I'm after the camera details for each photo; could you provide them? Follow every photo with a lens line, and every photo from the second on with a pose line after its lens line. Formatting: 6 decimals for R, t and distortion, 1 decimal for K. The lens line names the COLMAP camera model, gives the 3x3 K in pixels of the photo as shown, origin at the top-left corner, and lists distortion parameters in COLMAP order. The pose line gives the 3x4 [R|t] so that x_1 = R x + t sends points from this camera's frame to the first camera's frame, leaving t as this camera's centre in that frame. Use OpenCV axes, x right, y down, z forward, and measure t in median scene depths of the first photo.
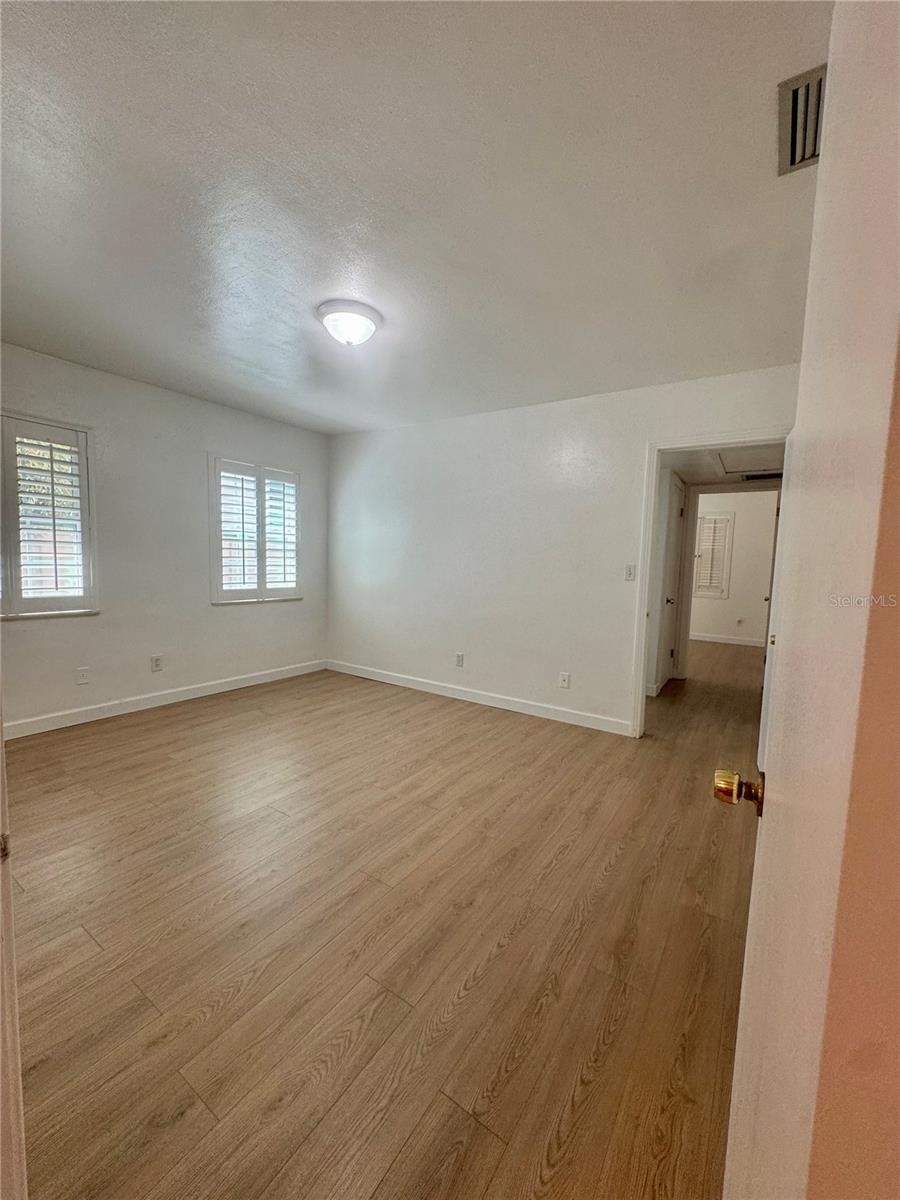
lens RADIAL K [[480.0, 0, 451.4], [0, 480.0, 598.6], [0, 0, 1]] dist [-0.005652, -0.000074]
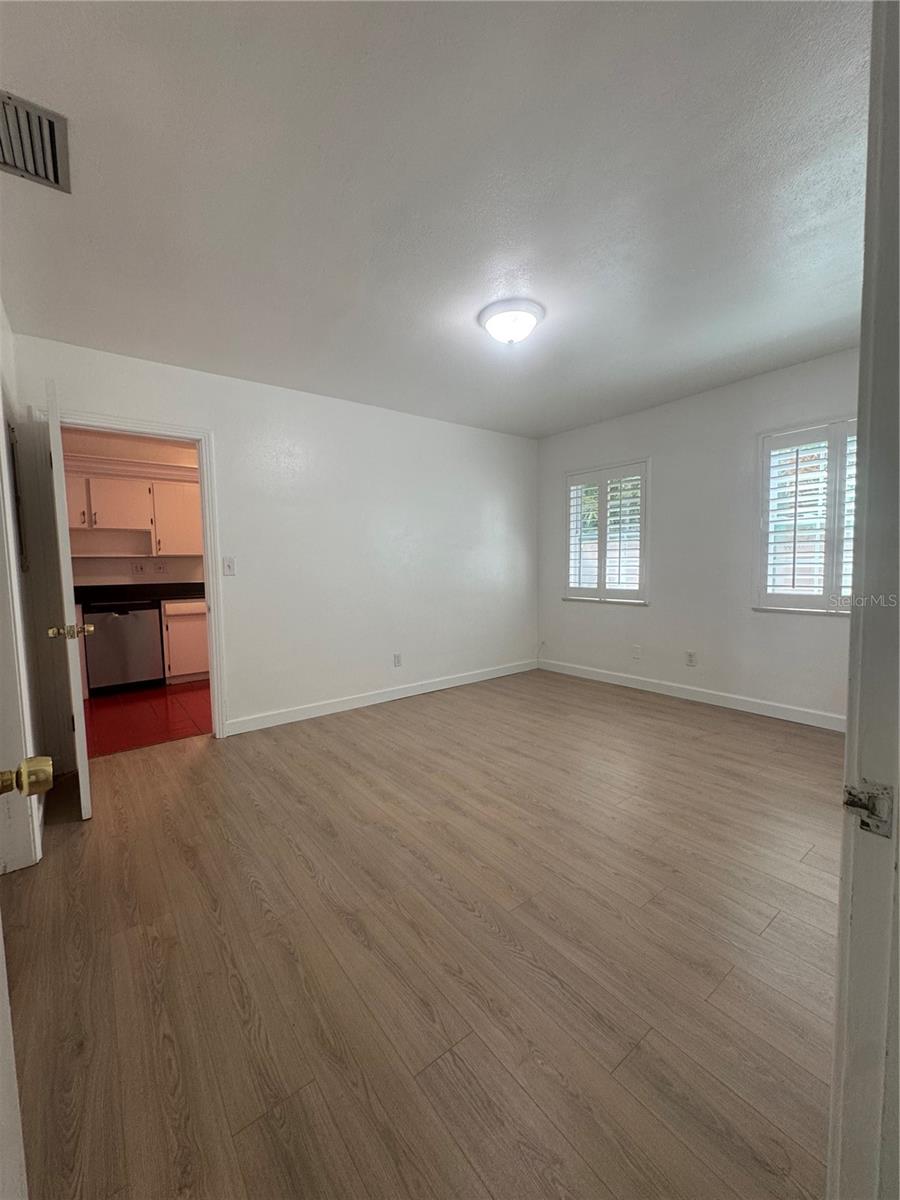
lens RADIAL K [[480.0, 0, 451.4], [0, 480.0, 598.6], [0, 0, 1]] dist [-0.005652, -0.000074]
pose [[-0.323461, 0.042294, -0.945296, 0.679324], [-0.066446, 0.995519, 0.067277, -0.039416], [0.943906, 0.084573, -0.319202, 1.039454]]
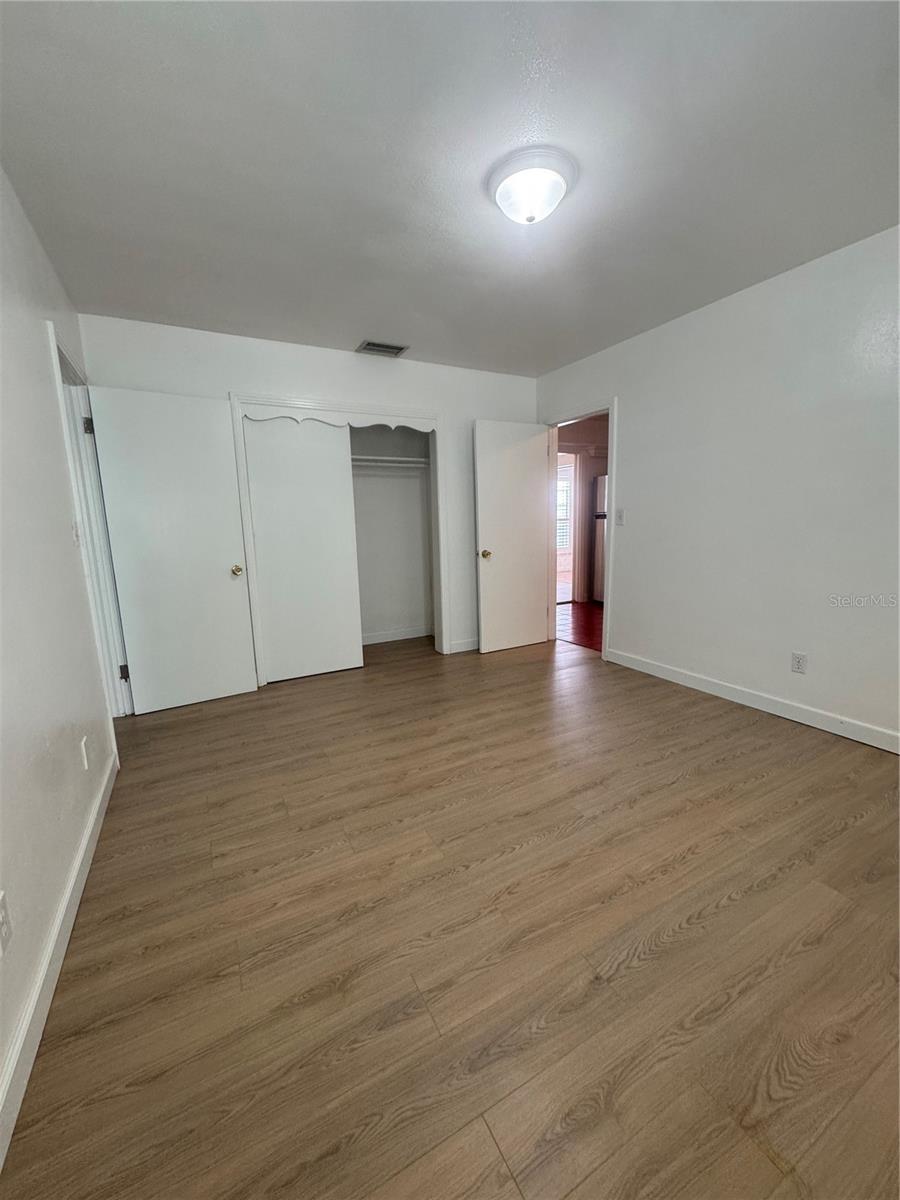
lens RADIAL K [[480.0, 0, 451.4], [0, 480.0, 598.6], [0, 0, 1]] dist [-0.005652, -0.000074]
pose [[-0.882698, -0.084861, 0.462214, -0.413817], [0.036801, 0.968058, 0.248011, -0.126442], [-0.468497, 0.235929, -0.851380, 1.519940]]
